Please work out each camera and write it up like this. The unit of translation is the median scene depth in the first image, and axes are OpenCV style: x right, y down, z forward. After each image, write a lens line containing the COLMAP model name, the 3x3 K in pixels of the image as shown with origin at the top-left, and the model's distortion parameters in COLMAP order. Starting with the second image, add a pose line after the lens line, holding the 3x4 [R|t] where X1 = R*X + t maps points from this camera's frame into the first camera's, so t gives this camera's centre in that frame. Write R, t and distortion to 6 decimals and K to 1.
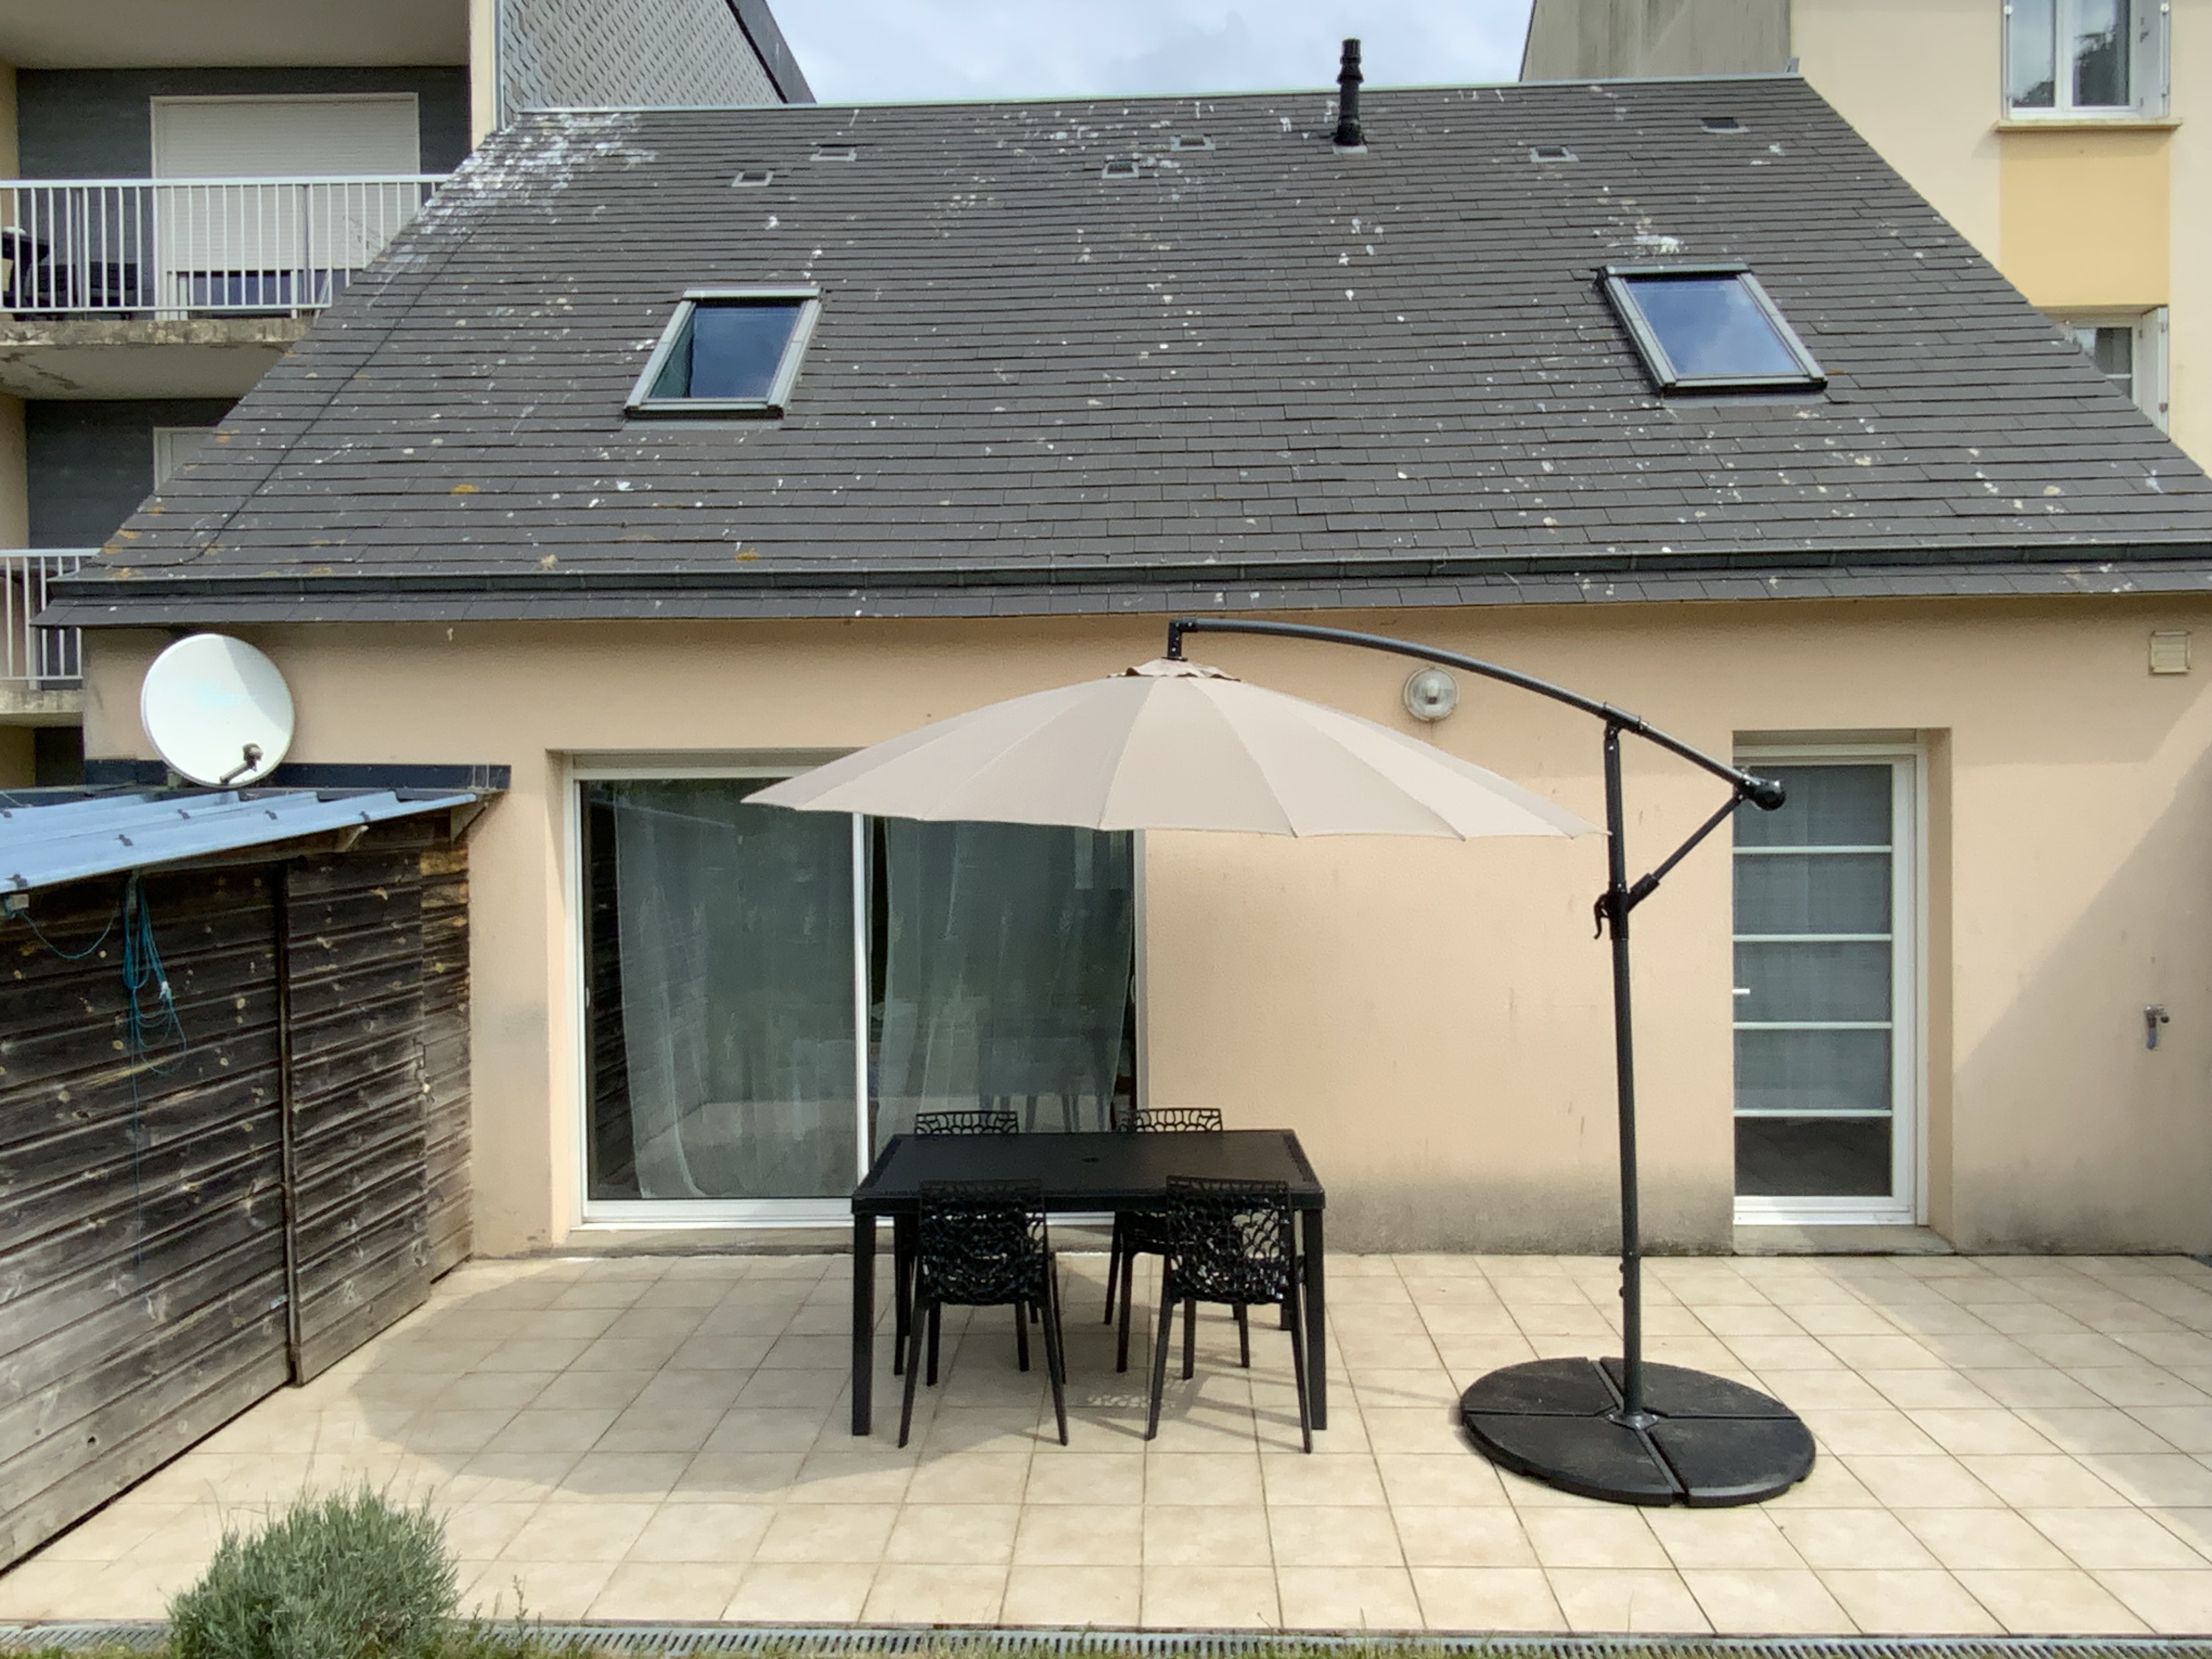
lens RADIAL K [[1570.5, 0, 1106.6], [0, 1570.5, 835.8], [0, 0, 1]] dist [0.000688, -0.024695]
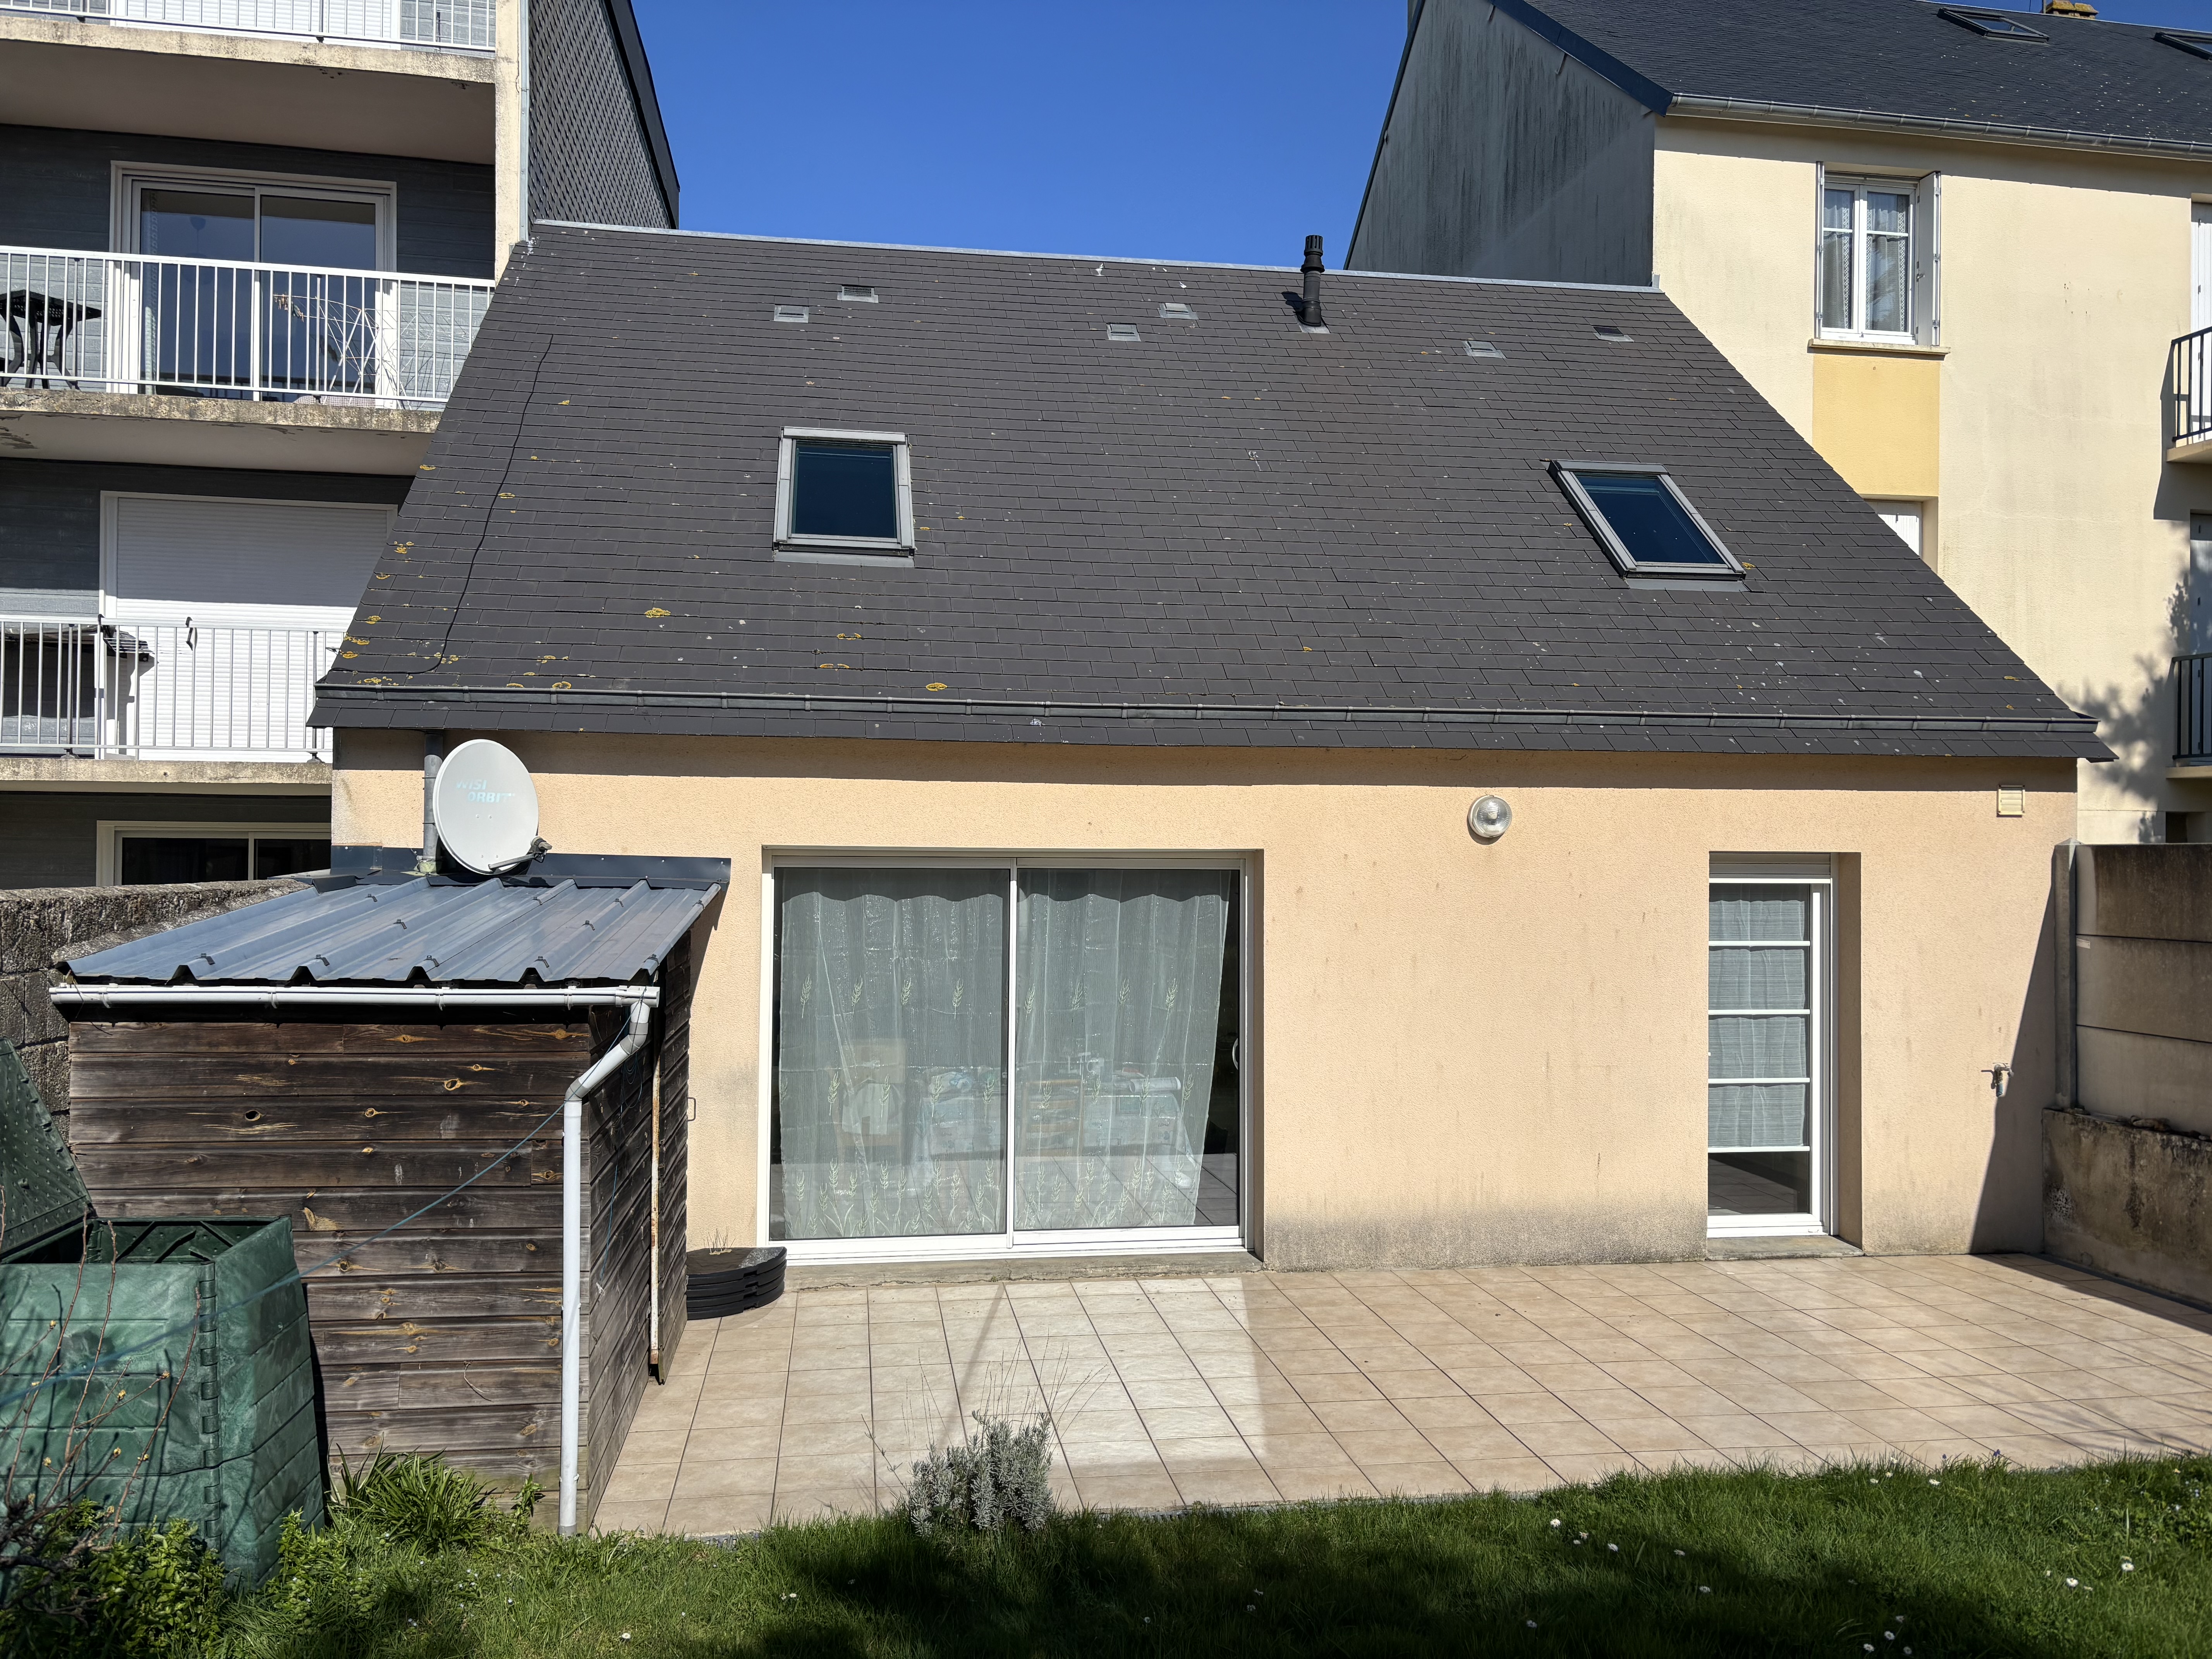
lens RADIAL K [[1660.3, 0, 1103.3], [0, 1660.3, 829.3], [0, 0, 1]] dist [-0.016977, 0.004910]
pose [[0.982769, 0.023061, 0.183393, -0.224698], [-0.013941, 0.998608, -0.050864, -0.005232], [-0.184311, 0.047431, 0.981723, -0.163251]]
